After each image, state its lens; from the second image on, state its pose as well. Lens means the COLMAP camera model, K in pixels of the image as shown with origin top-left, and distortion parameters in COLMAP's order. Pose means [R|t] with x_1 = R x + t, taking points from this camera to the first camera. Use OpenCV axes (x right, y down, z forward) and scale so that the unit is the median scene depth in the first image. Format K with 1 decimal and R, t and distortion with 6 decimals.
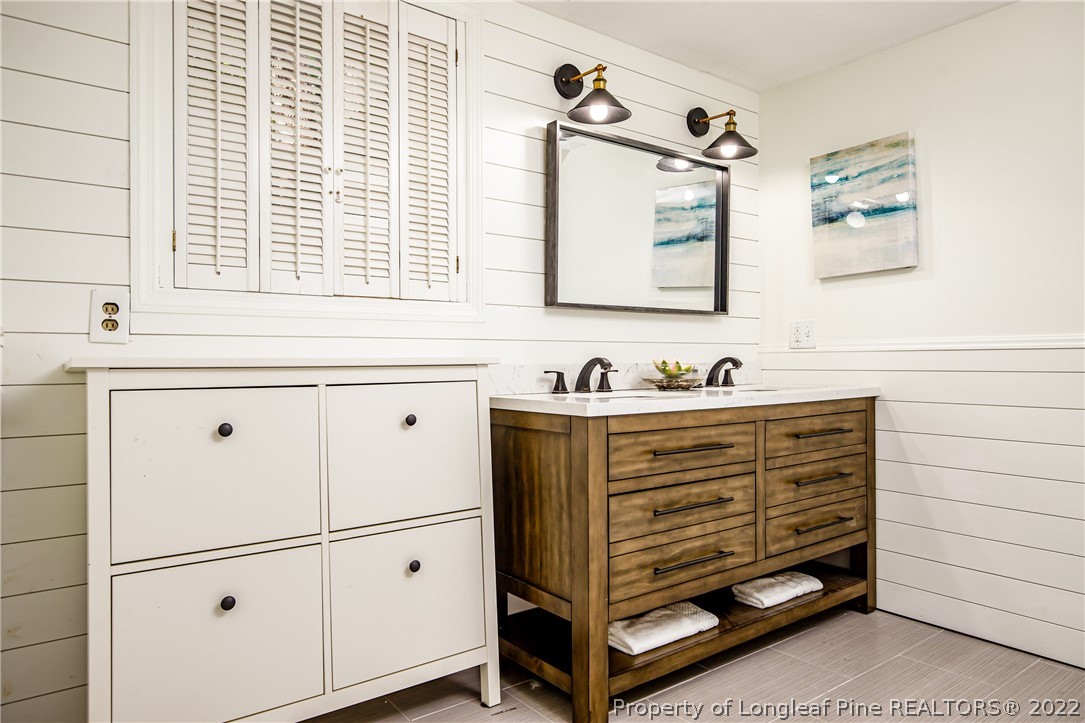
lens RADIAL K [[706.1, 0, 538.8], [0, 706.1, 354.8], [0, 0, 1]] dist [-0.010940, -0.000629]
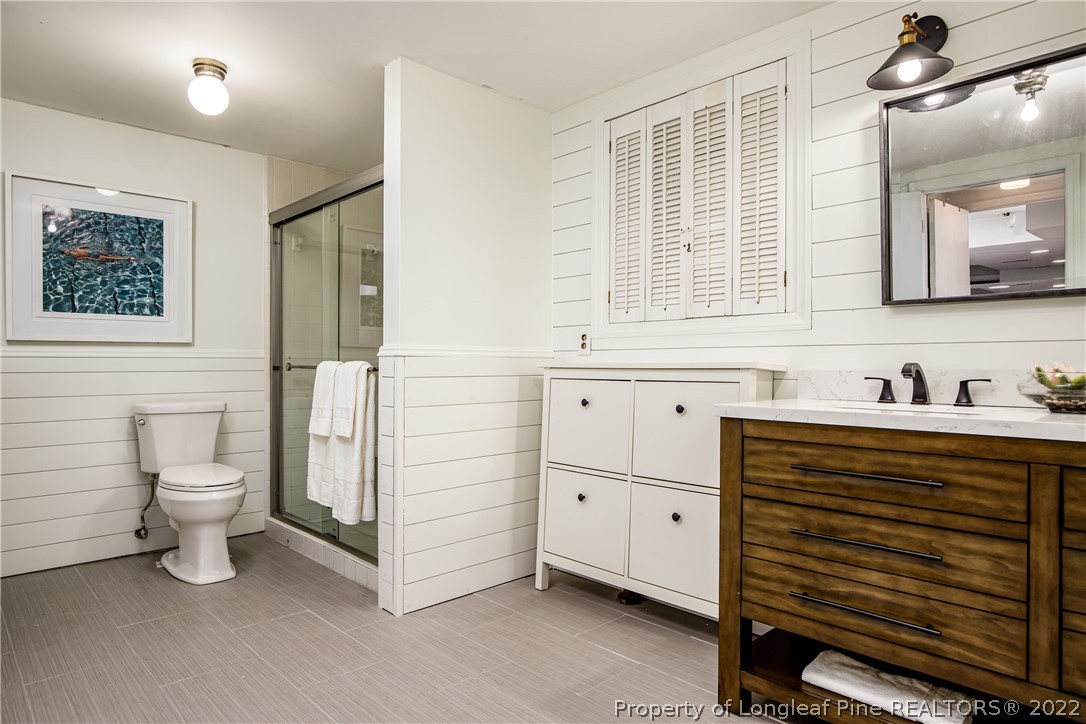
lens RADIAL K [[668.4, 0, 540.5], [0, 668.4, 359.7], [0, 0, 1]] dist [-0.003657, -0.000907]
pose [[0.096181, -0.002672, -0.995360, 0.964462], [0.004919, 0.999985, -0.002209, -0.000329], [0.995352, -0.004683, 0.096192, 0.556685]]
